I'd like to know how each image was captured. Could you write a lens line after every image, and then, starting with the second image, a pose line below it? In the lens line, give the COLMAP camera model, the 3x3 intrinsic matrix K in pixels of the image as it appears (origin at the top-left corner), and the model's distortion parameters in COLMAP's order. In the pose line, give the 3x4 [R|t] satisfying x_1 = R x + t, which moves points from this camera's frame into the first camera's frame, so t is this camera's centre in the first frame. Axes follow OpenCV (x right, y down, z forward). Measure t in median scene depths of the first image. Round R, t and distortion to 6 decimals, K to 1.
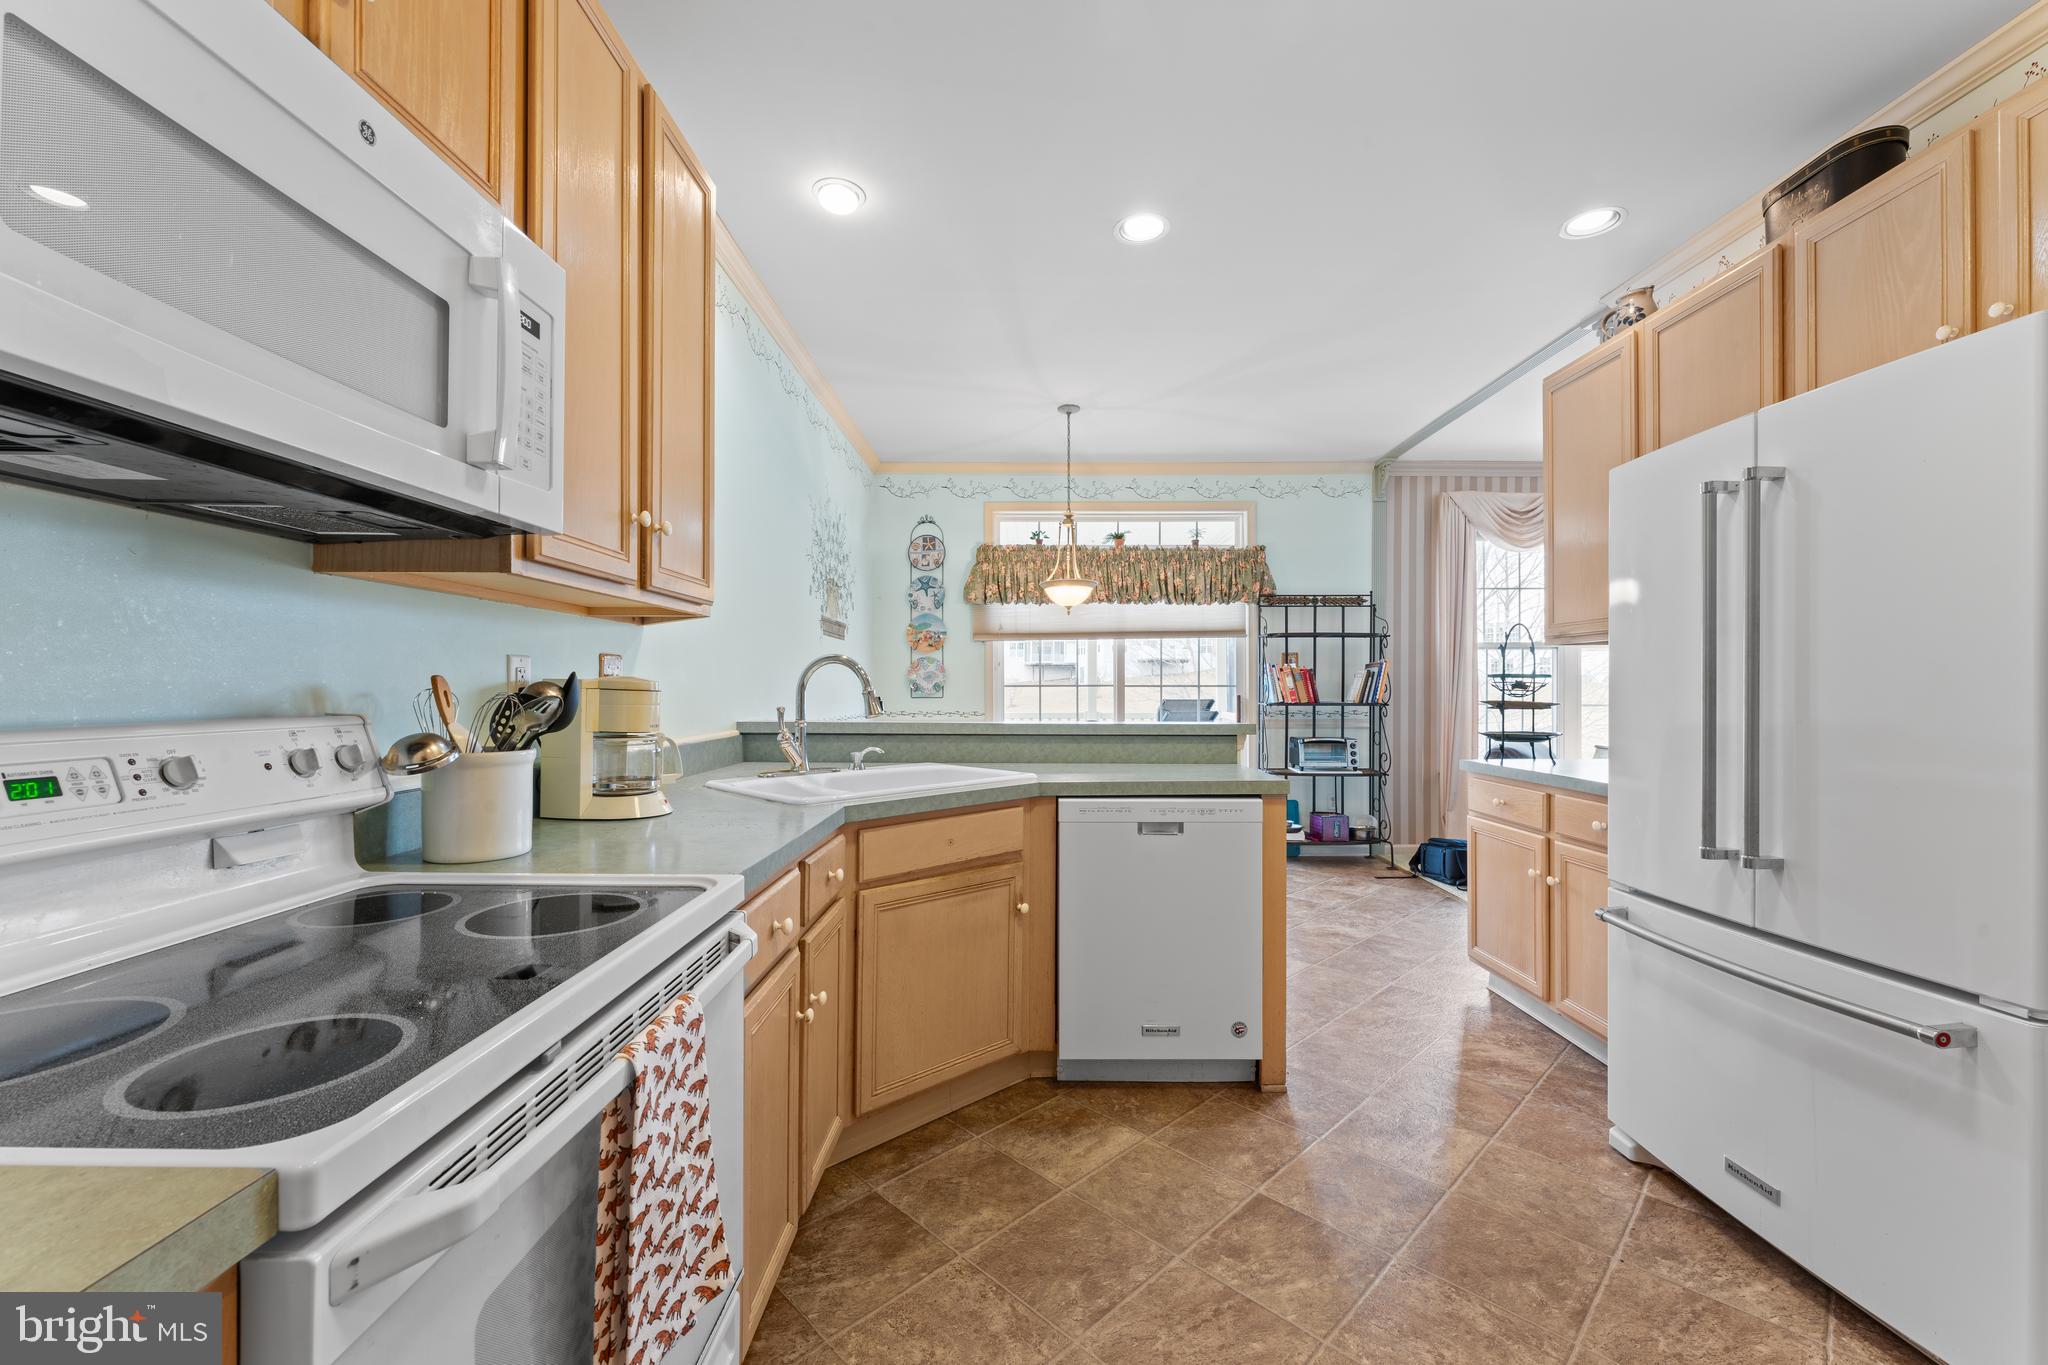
lens RADIAL K [[821.7, 0, 1018.2], [0, 821.7, 689.8], [0, 0, 1]] dist [0.001395, -0.000043]
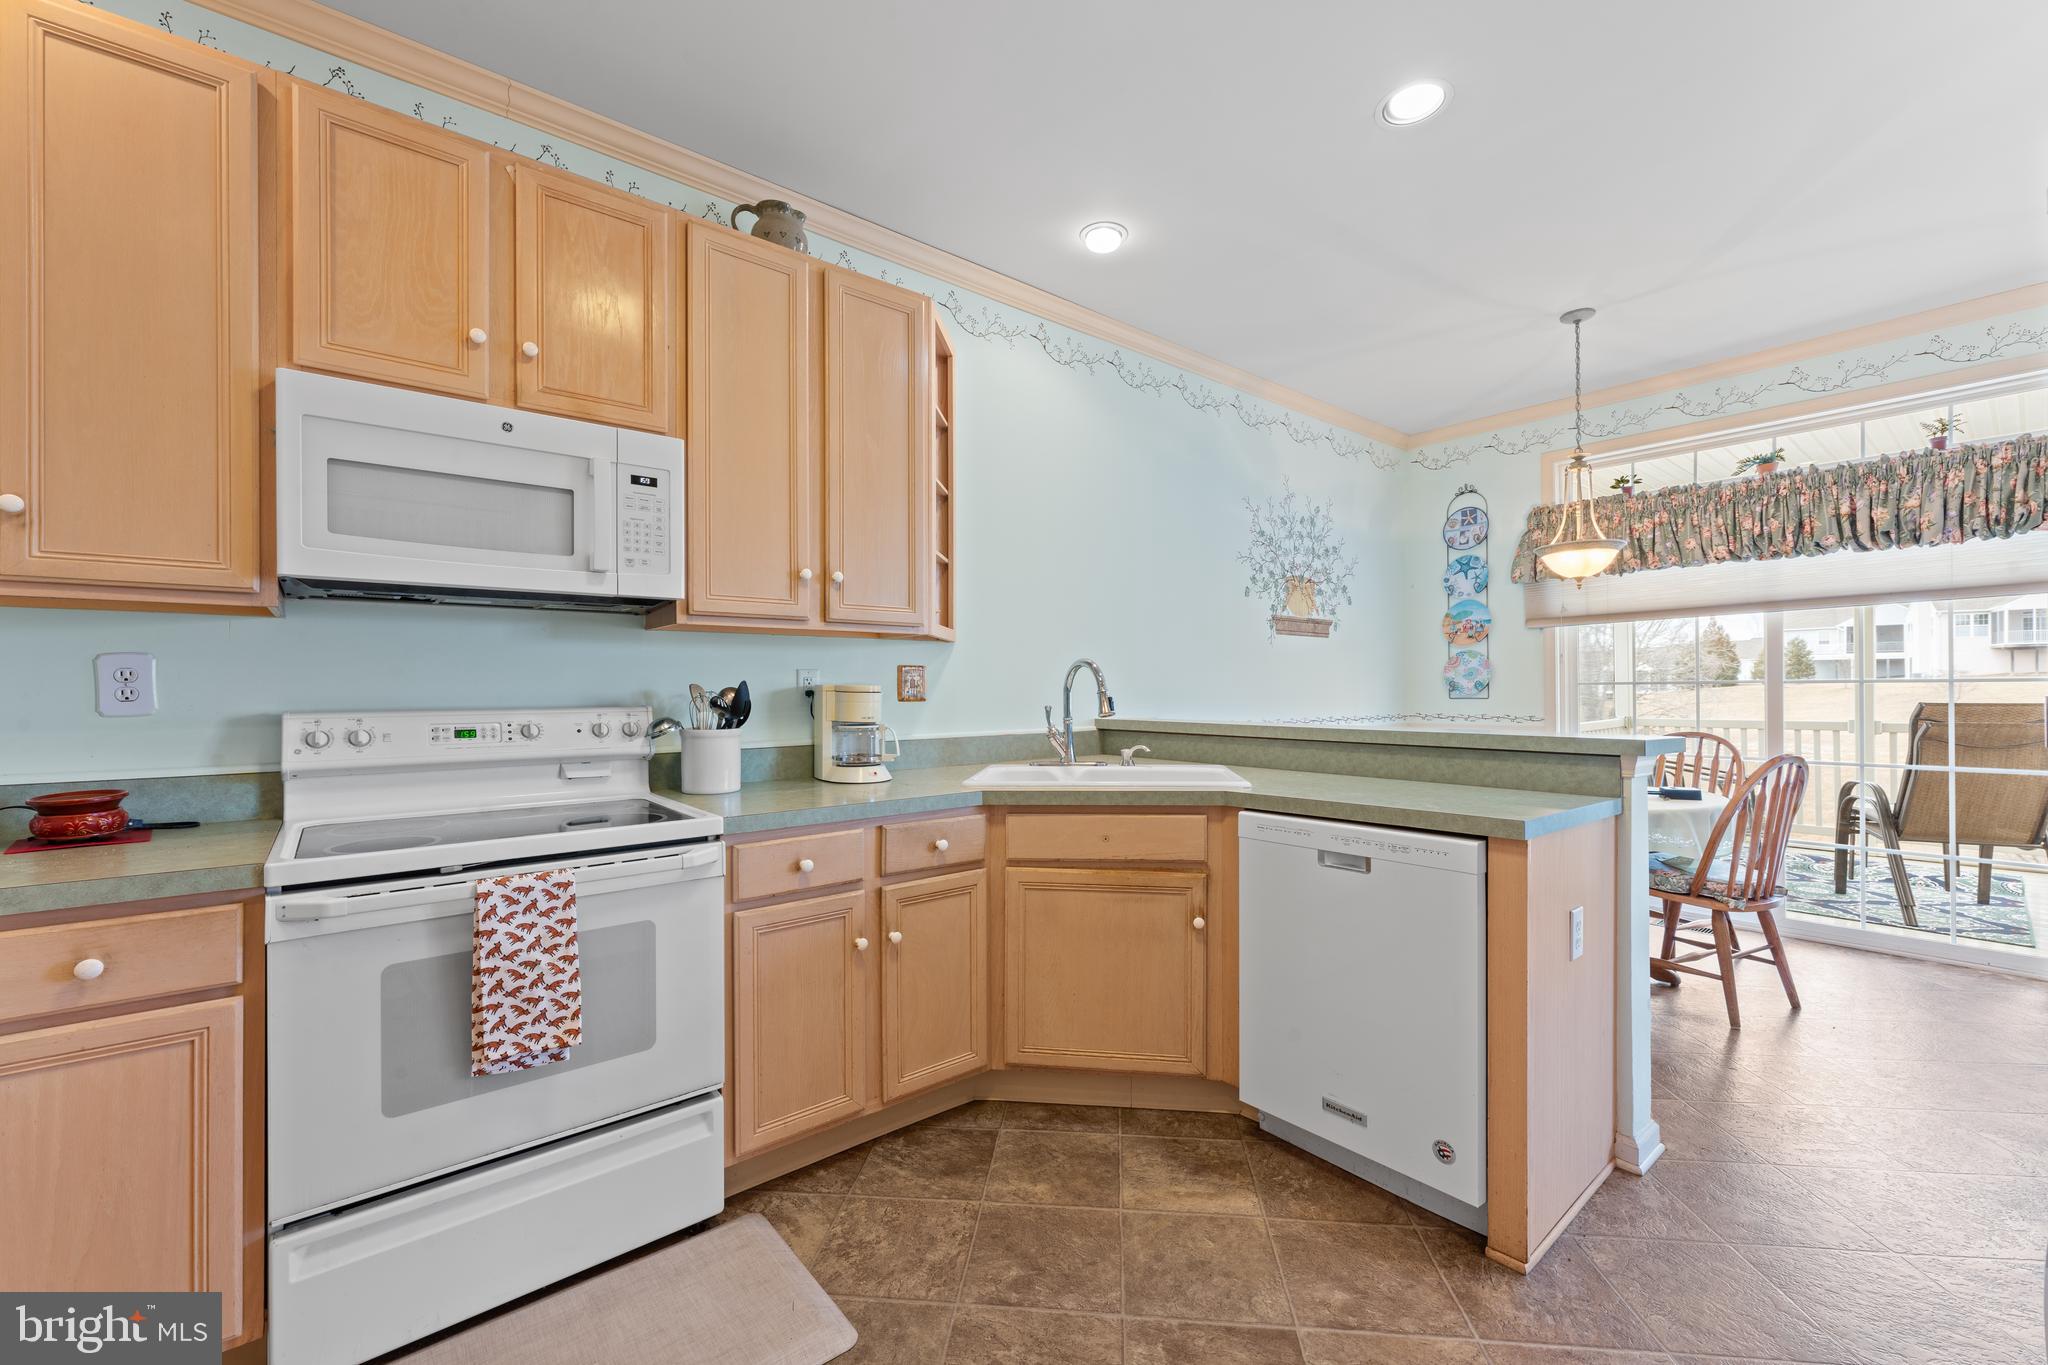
lens RADIAL K [[821.7, 0, 1020.8], [0, 821.7, 686.0], [0, 0, 1]] dist [0.001395, -0.000043]
pose [[0.640516, -0.007793, -0.767906, 0.590752], [0.004469, 0.999969, -0.006420, 0.000372], [0.767932, 0.000680, 0.640531, 0.237994]]
